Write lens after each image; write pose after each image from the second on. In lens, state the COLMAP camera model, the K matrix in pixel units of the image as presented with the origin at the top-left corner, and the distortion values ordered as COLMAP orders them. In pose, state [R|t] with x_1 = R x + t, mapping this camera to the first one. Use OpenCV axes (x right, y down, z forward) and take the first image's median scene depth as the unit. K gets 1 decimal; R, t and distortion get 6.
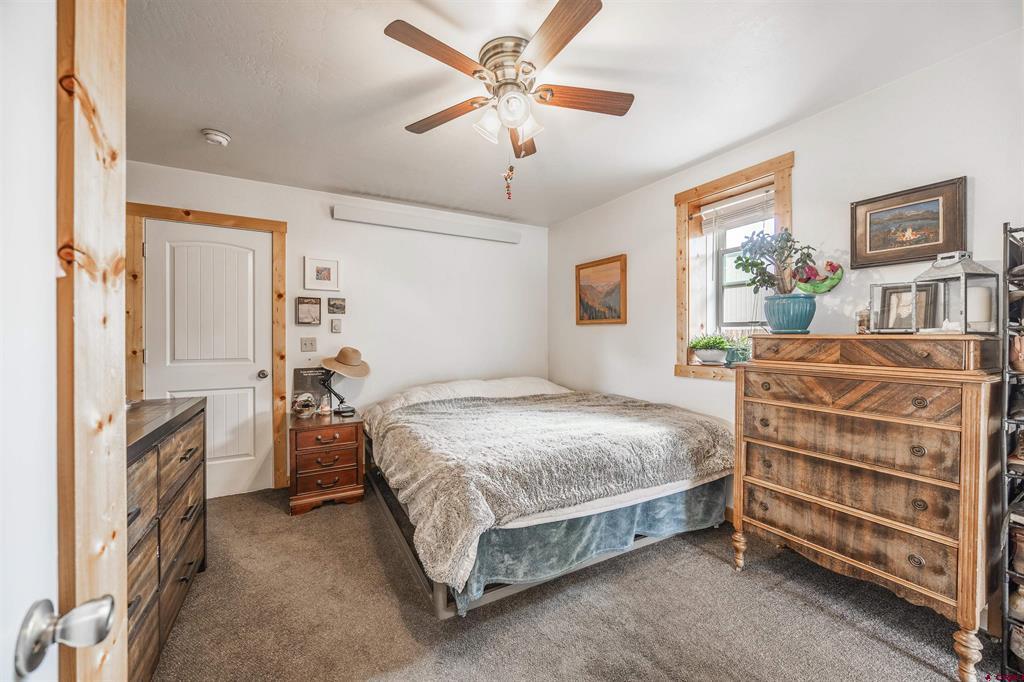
lens RADIAL K [[393.6, 0, 505.3], [0, 393.6, 336.7], [0, 0, 1]] dist [-0.002098, -0.001067]
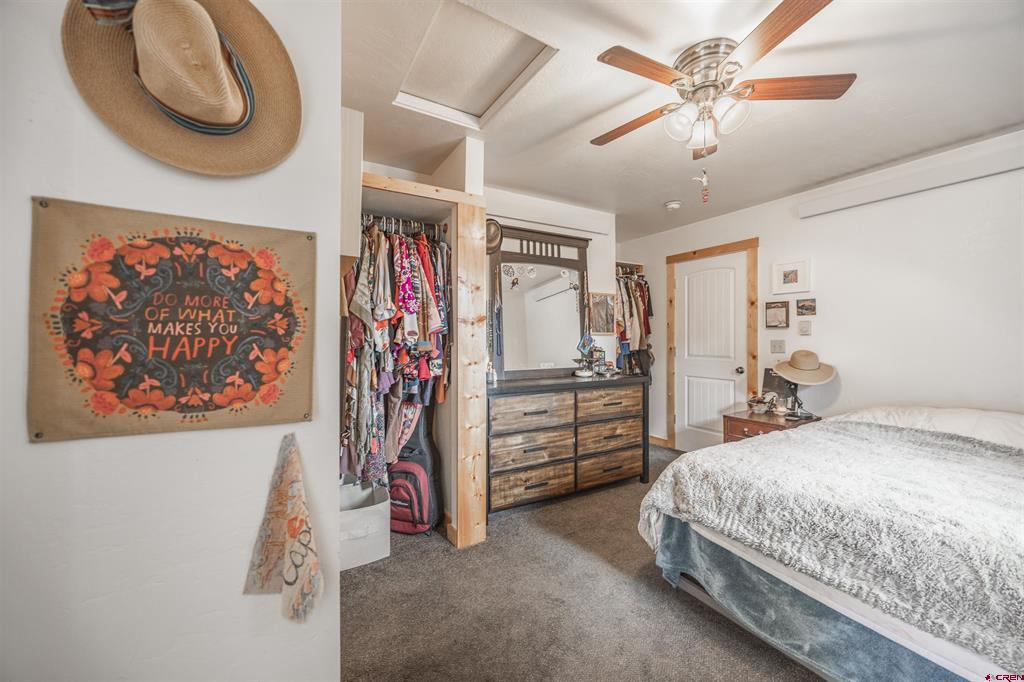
lens RADIAL K [[393.6, 0, 505.4], [0, 393.6, 338.8], [0, 0, 1]] dist [-0.002098, -0.001067]
pose [[-0.013177, 0.000892, -0.999913, 0.571405], [-0.001734, 0.999998, 0.000915, -0.000731], [0.999912, 0.001746, -0.013176, 0.290553]]
